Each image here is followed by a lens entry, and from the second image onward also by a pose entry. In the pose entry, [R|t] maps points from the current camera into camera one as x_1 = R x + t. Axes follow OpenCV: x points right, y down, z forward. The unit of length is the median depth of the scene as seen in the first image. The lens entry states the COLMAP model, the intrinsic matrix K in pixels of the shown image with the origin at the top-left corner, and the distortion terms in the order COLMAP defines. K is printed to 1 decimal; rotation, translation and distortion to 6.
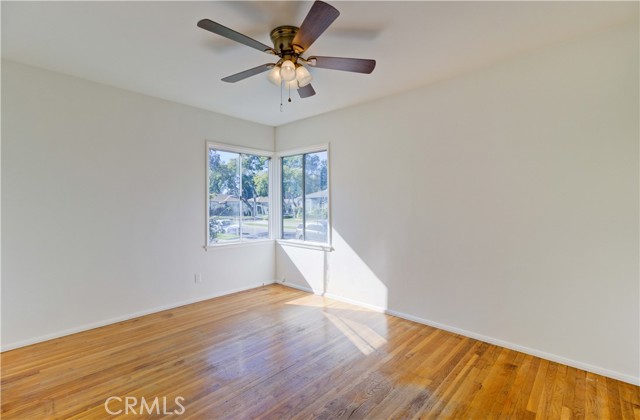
lens RADIAL K [[290.7, 0, 323.1], [0, 290.7, 207.3], [0, 0, 1]] dist [0.005225, 0.003742]
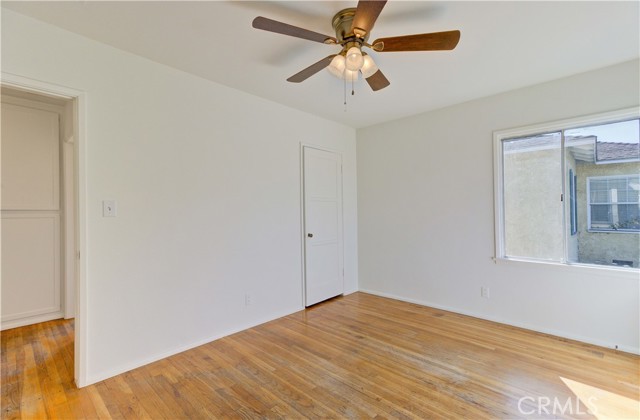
lens RADIAL K [[290.7, 0, 323.1], [0, 290.7, 210.4], [0, 0, 1]] dist [0.005225, 0.003742]
pose [[-0.023001, 0.002133, -0.999733, 0.603669], [0.003073, 0.999993, 0.002062, -0.007335], [0.999731, -0.003025, -0.023008, 0.707901]]
